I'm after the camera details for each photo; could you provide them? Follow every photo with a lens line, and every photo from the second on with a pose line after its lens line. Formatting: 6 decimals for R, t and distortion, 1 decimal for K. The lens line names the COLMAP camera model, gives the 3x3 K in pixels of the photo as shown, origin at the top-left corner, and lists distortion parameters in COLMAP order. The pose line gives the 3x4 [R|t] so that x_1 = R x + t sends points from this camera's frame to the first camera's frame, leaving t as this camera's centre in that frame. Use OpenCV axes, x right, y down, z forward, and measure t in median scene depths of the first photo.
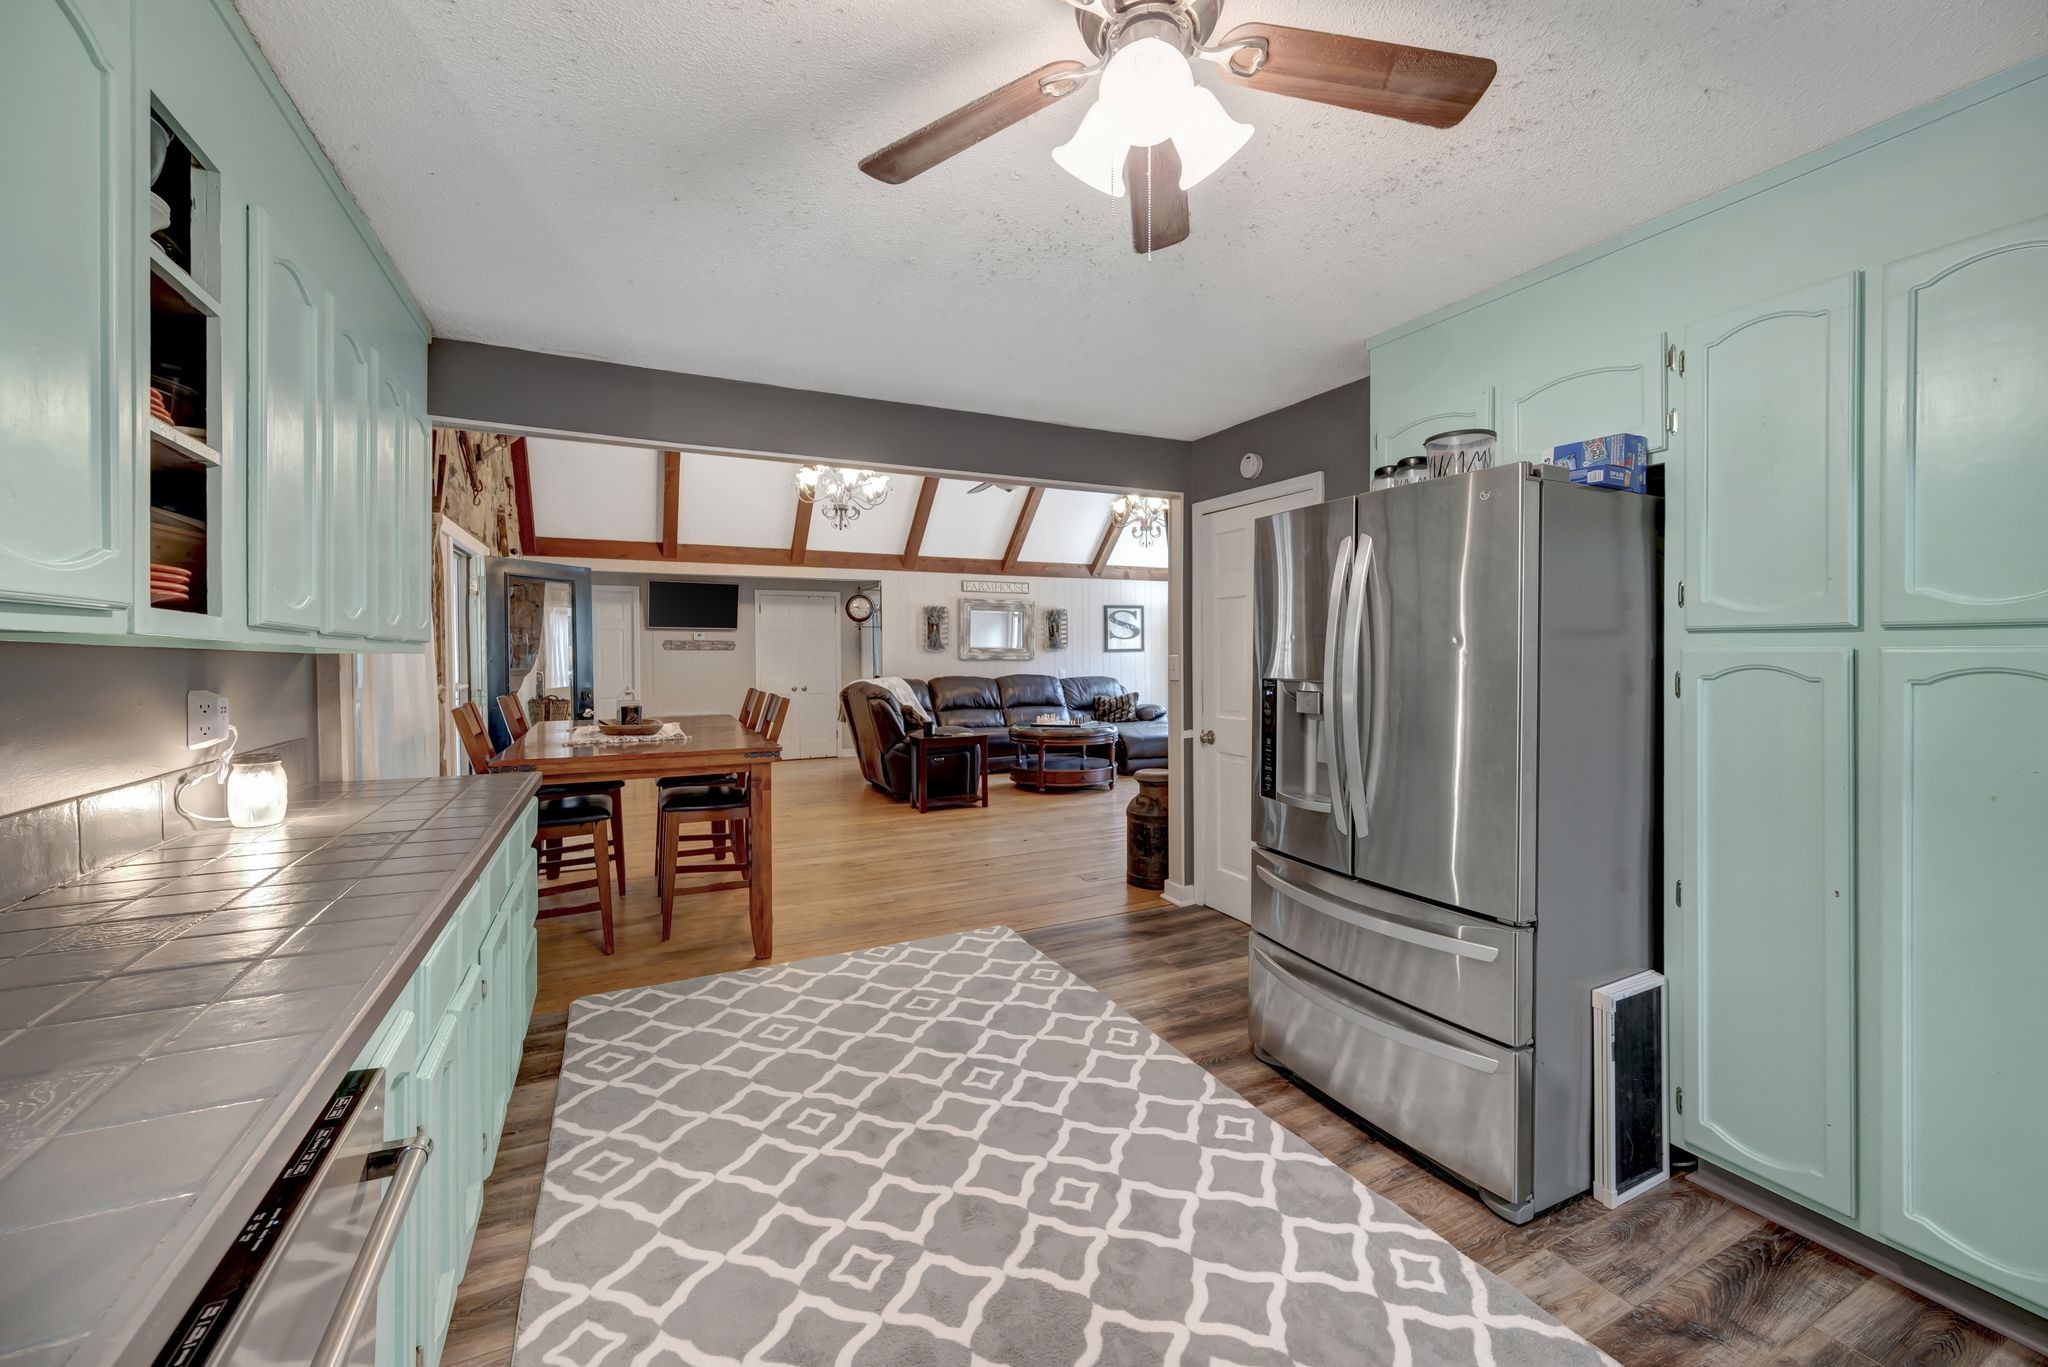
lens RADIAL K [[817.8, 0, 1021.9], [0, 817.8, 653.0], [0, 0, 1]] dist [-0.000399, -0.000507]
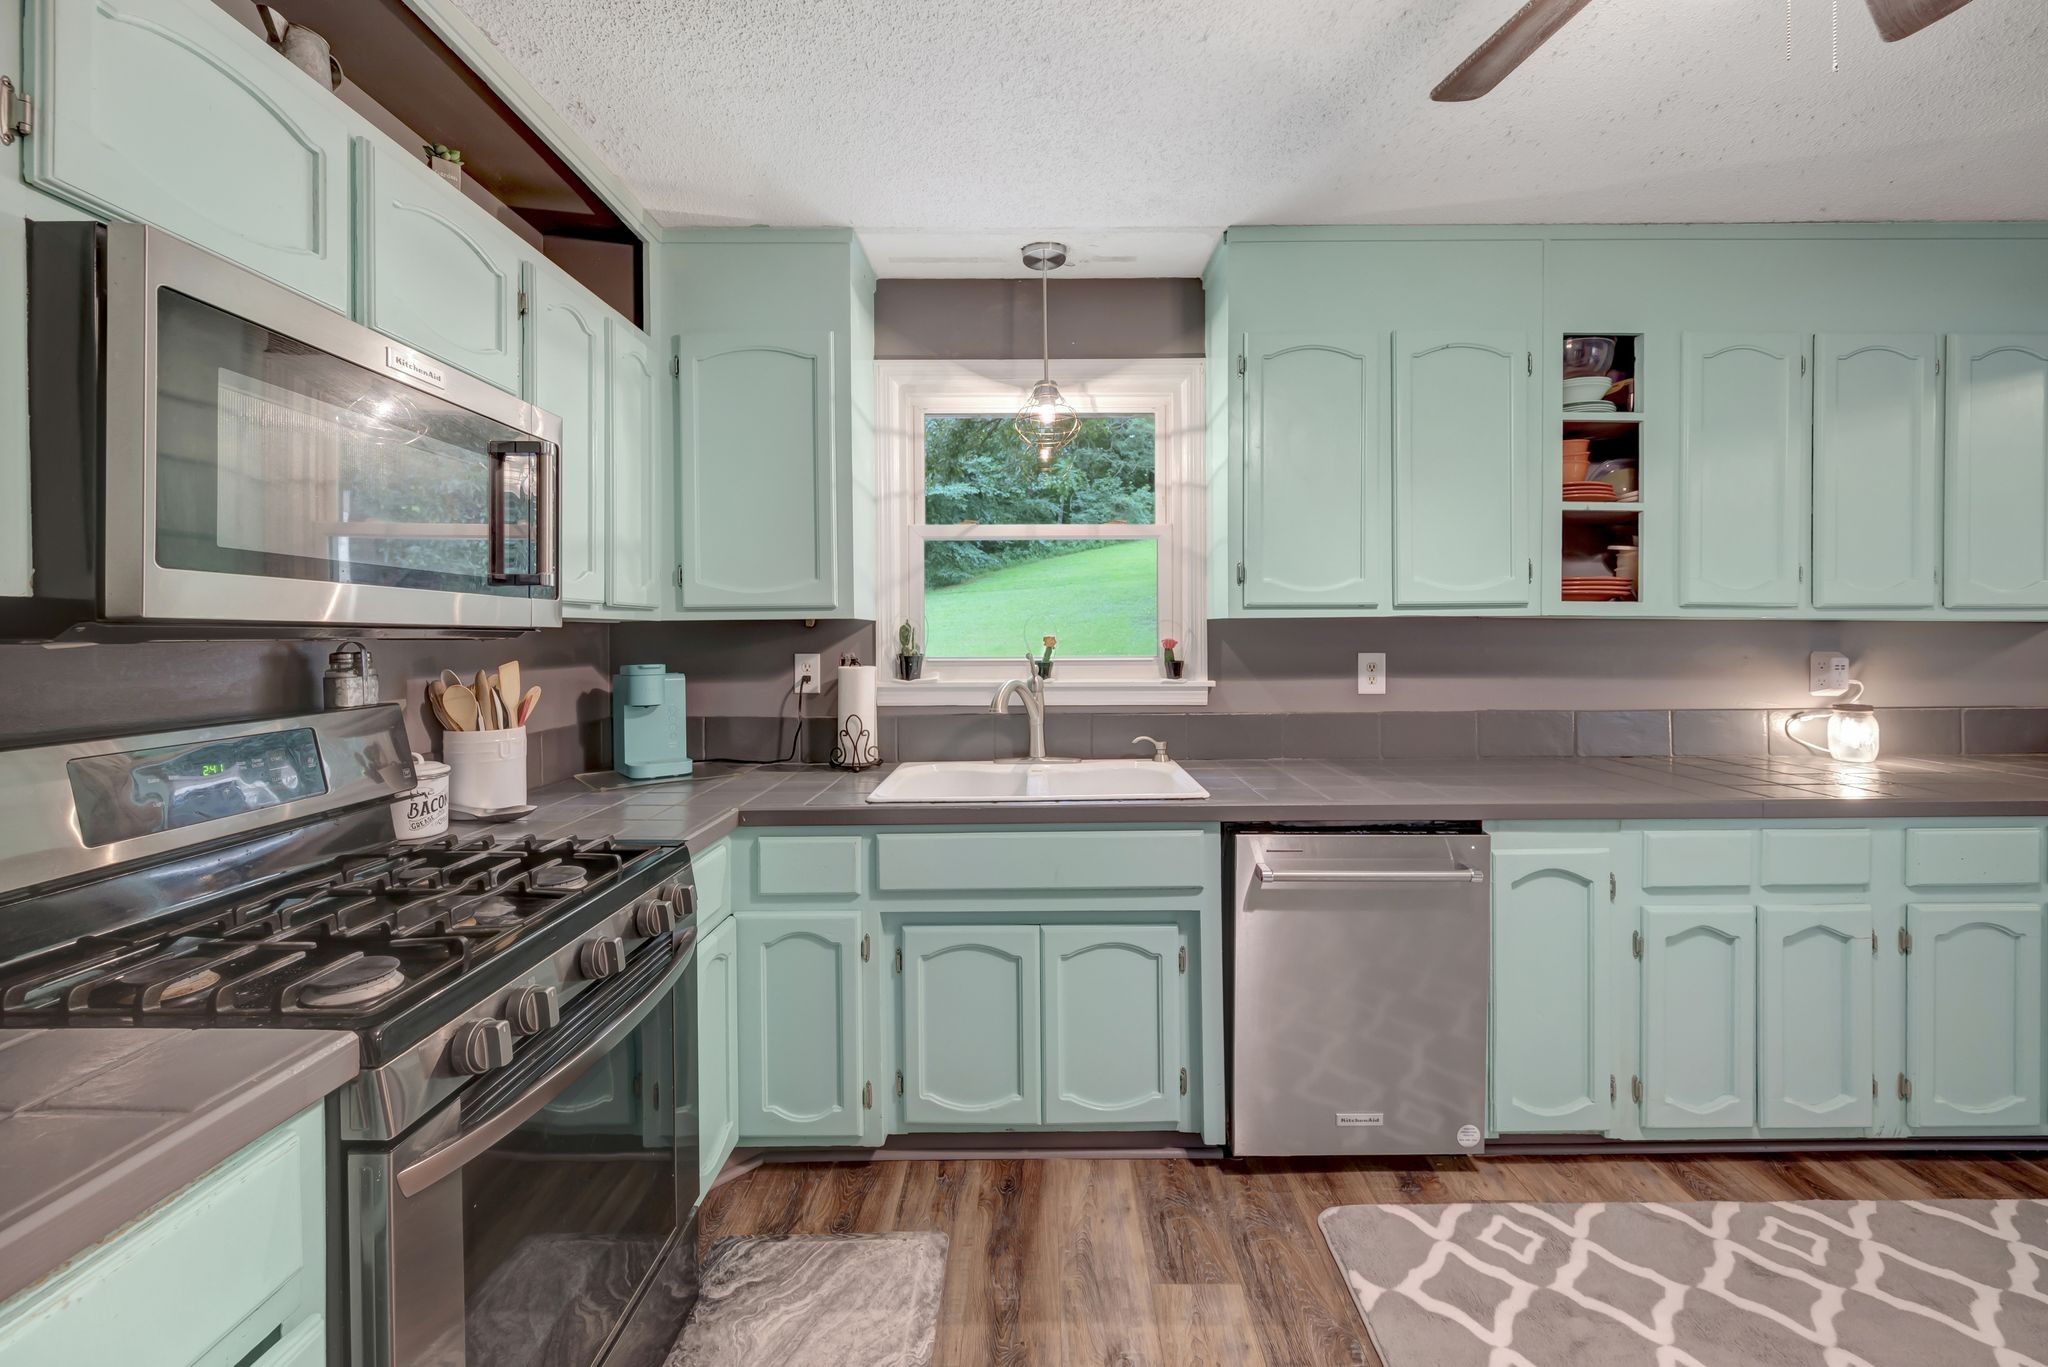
lens RADIAL K [[817.8, 0, 1058.7], [0, 817.8, 636.7], [0, 0, 1]] dist [-0.000399, -0.000507]
pose [[-0.428346, 0.006589, -0.903591, 0.456544], [0.007462, 0.999965, 0.003755, 0.005505], [0.903584, -0.005134, -0.428380, 0.288256]]
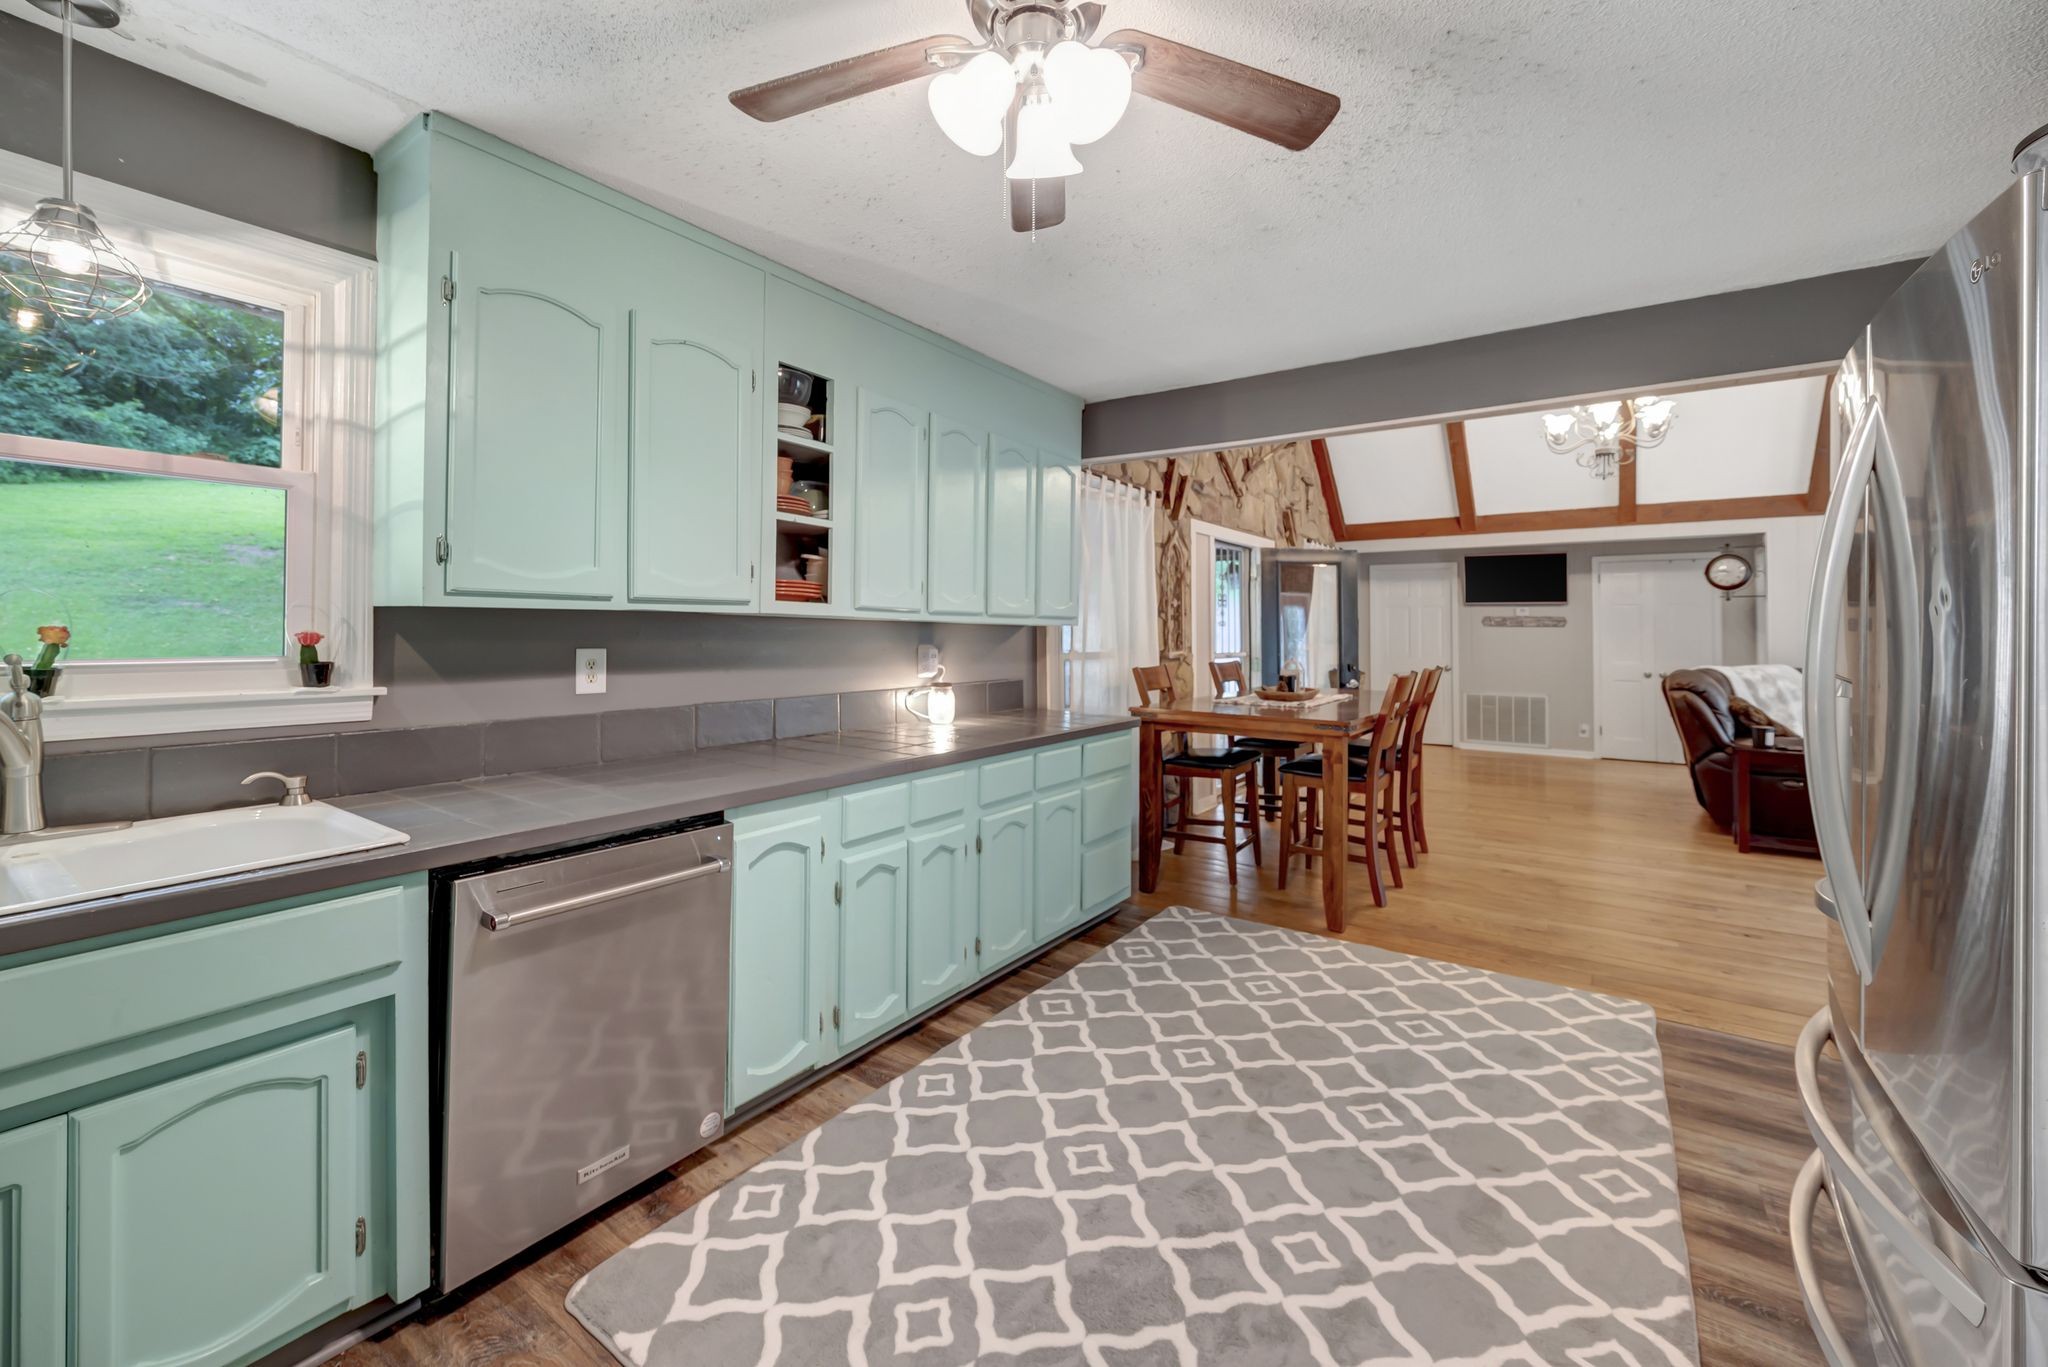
lens RADIAL K [[817.8, 0, 1027.8], [0, 817.8, 620.9], [0, 0, 1]] dist [-0.000399, -0.000507]
pose [[0.485335, -0.002445, -0.874325, 0.435085], [-0.008503, 0.999936, -0.007517, 0.003846], [0.874287, 0.011082, 0.485283, 0.205742]]
